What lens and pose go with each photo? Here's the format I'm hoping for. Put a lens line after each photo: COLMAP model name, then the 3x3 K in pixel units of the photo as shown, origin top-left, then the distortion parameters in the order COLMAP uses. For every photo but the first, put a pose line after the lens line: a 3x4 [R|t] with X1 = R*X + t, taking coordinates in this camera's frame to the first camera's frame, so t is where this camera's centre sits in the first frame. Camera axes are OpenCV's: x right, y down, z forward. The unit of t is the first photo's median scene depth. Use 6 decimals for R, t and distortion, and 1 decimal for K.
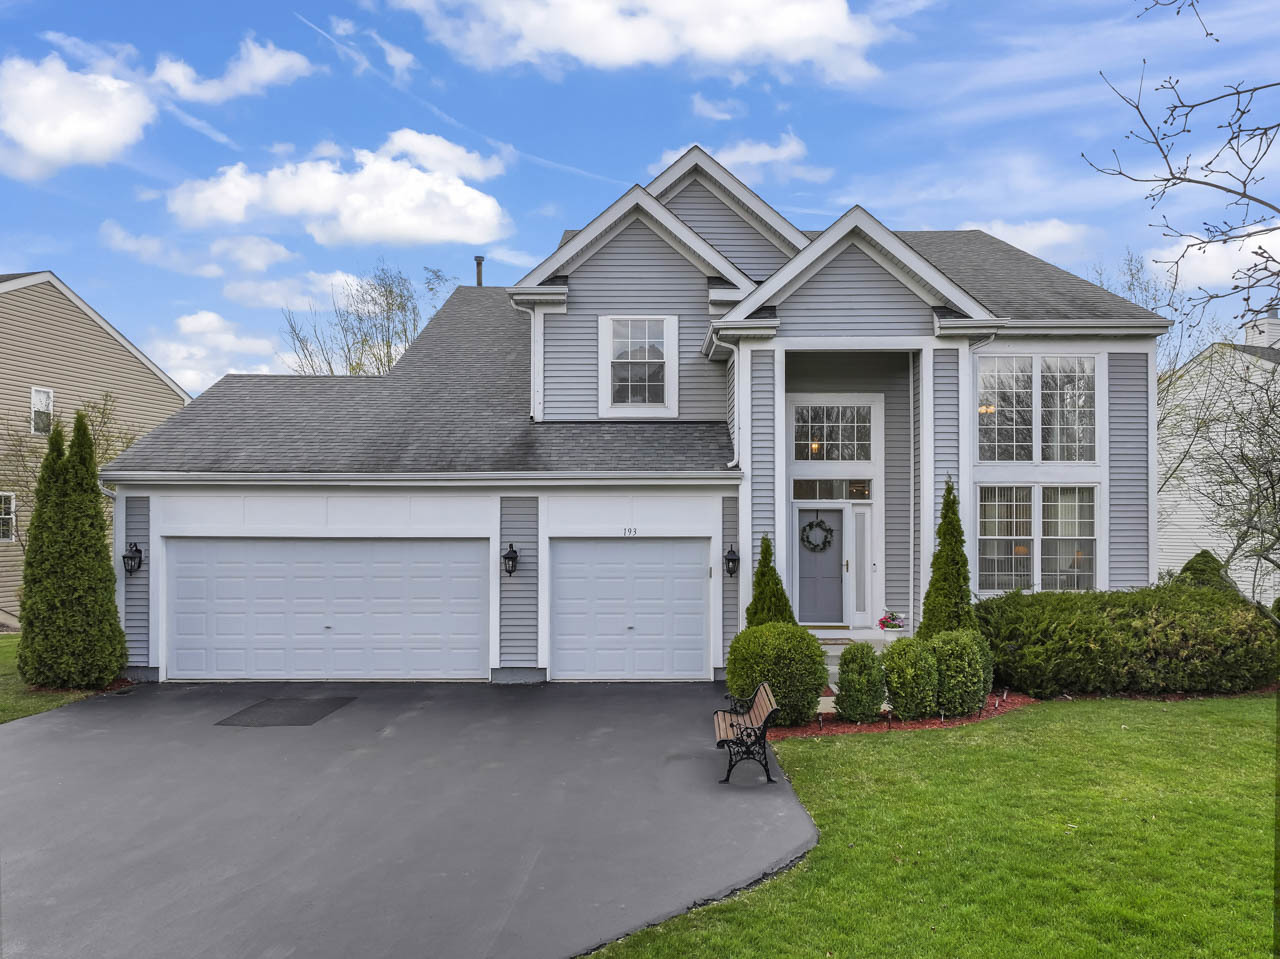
lens RADIAL K [[907.1, 0, 638.6], [0, 907.1, 518.1], [0, 0, 1]] dist [0.002819, -0.000598]
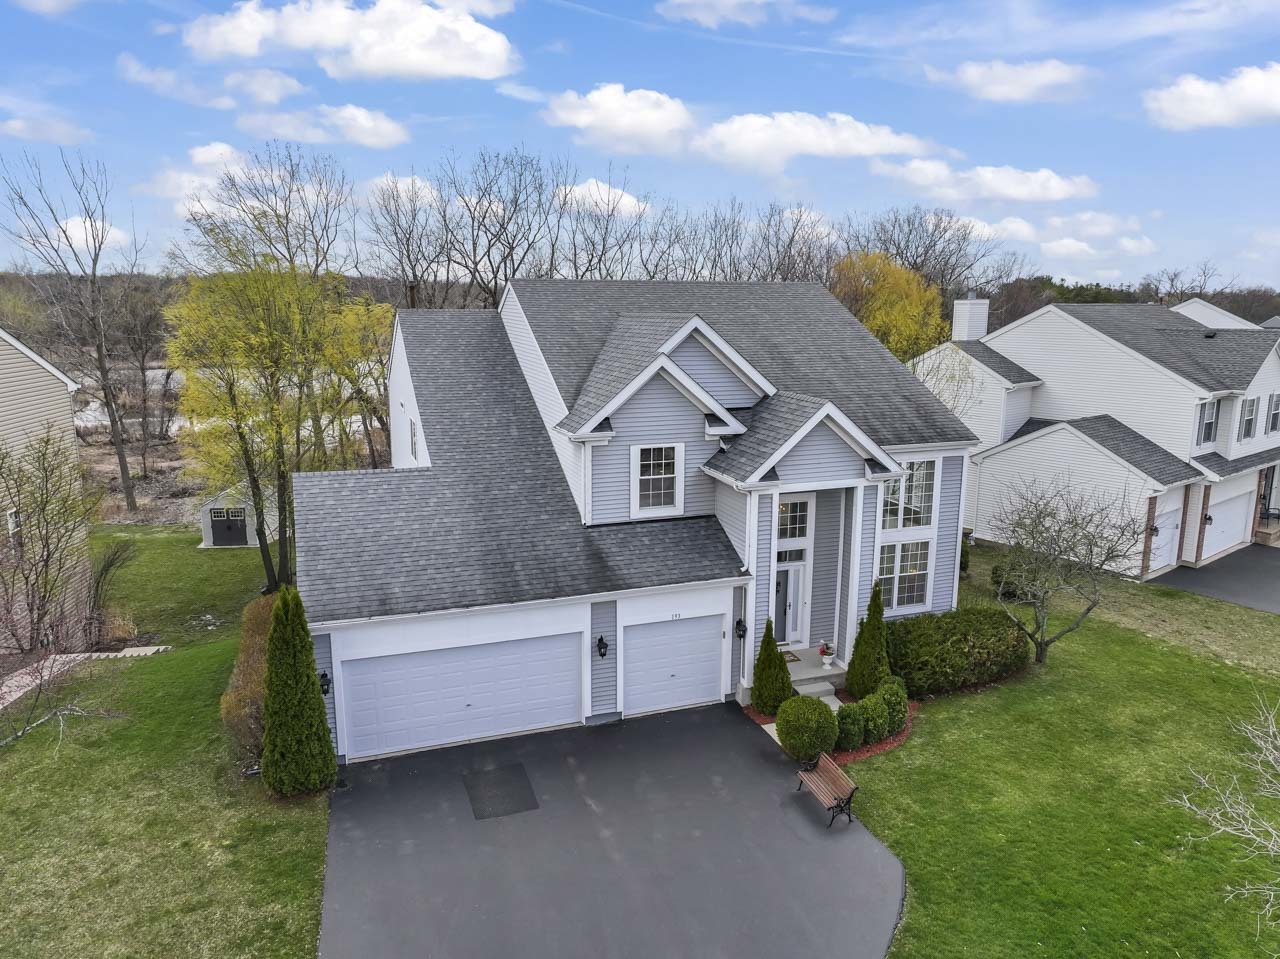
lens RADIAL K [[896.5, 0, 640.0], [0, 896.5, 479.5], [0, 0, 1]] dist [0.002446, 0.000693]
pose [[0.940804, -0.060489, 0.333510, -0.533980], [-0.007235, 0.980139, 0.198180, -0.488146], [-0.338874, -0.188861, 0.921681, -0.274701]]
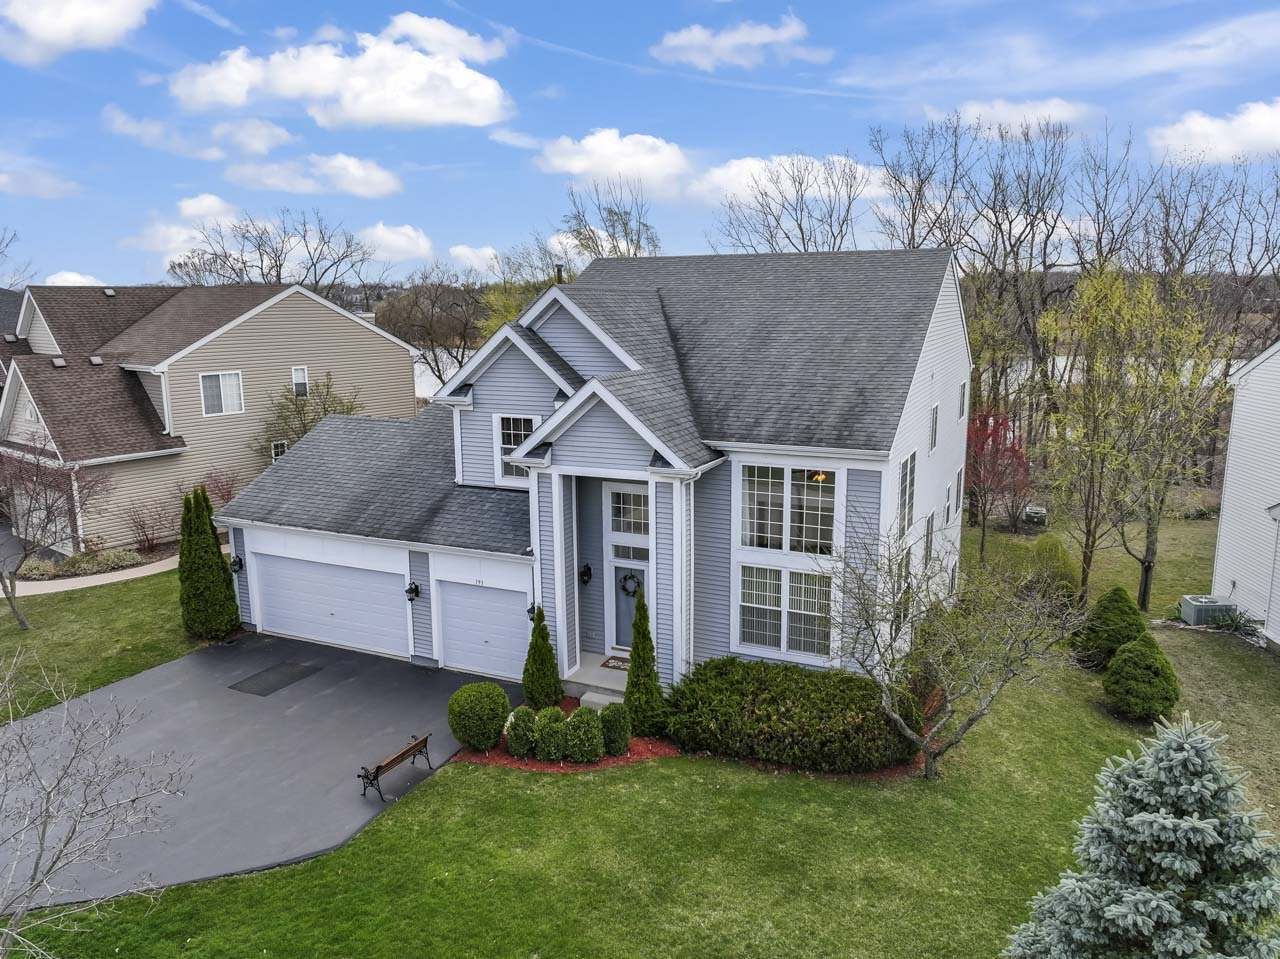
lens RADIAL K [[916.5, 0, 645.4], [0, 916.5, 476.3], [0, 0, 1]] dist [-0.000047, 0.001937]
pose [[0.904106, 0.074138, -0.420828, 0.856120], [0.010027, 0.980882, 0.194345, -0.444901], [0.427191, -0.179928, 0.886078, -0.185761]]
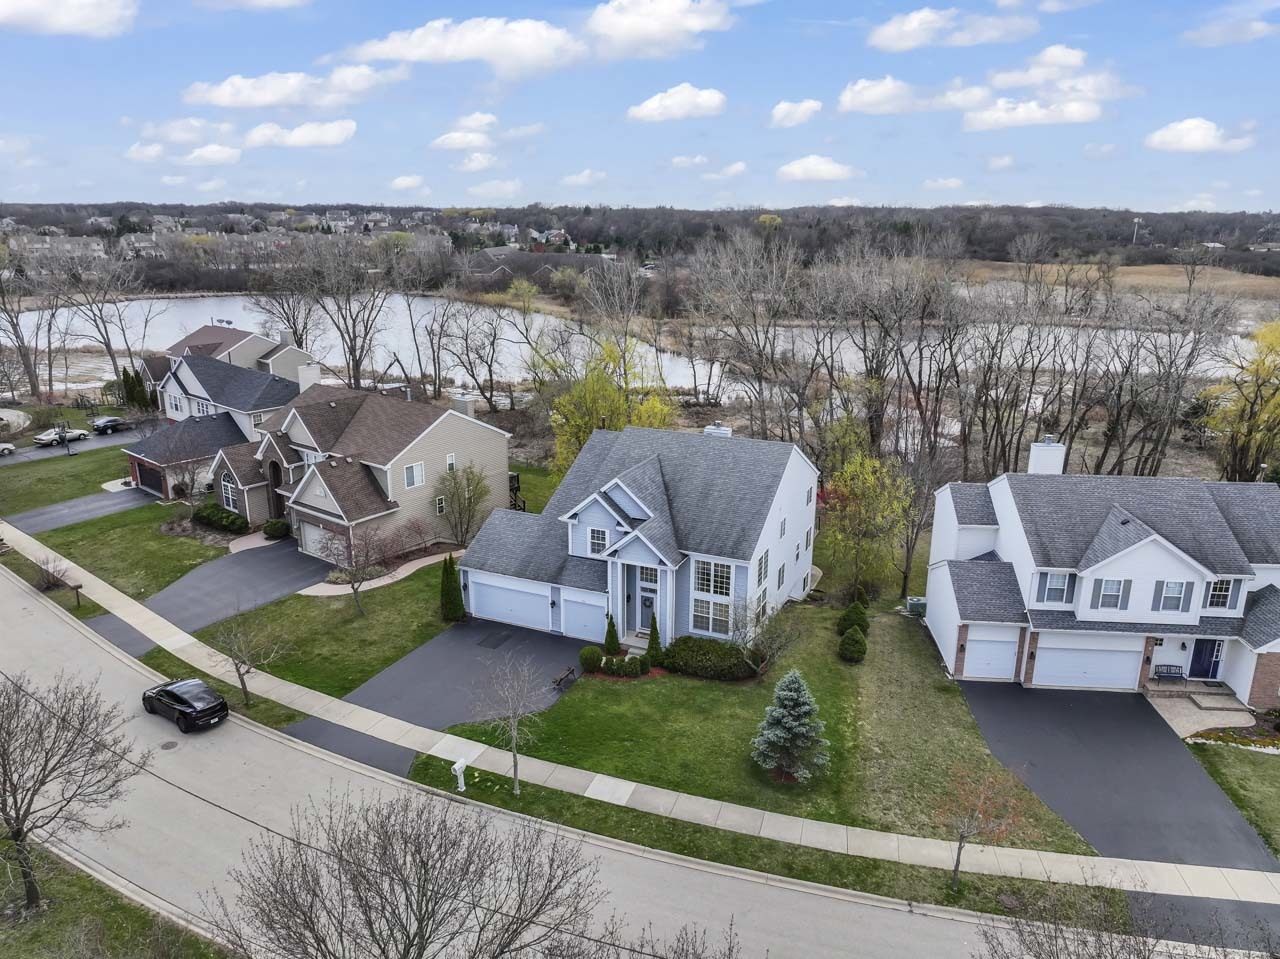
lens RADIAL K [[896.5, 0, 640.0], [0, 896.5, 479.5], [0, 0, 1]] dist [0.002446, 0.000693]
pose [[0.912865, 0.121247, -0.389841, 1.484434], [-0.002812, 0.956726, 0.290975, -1.445418], [0.408251, -0.264525, 0.873703, -1.816810]]
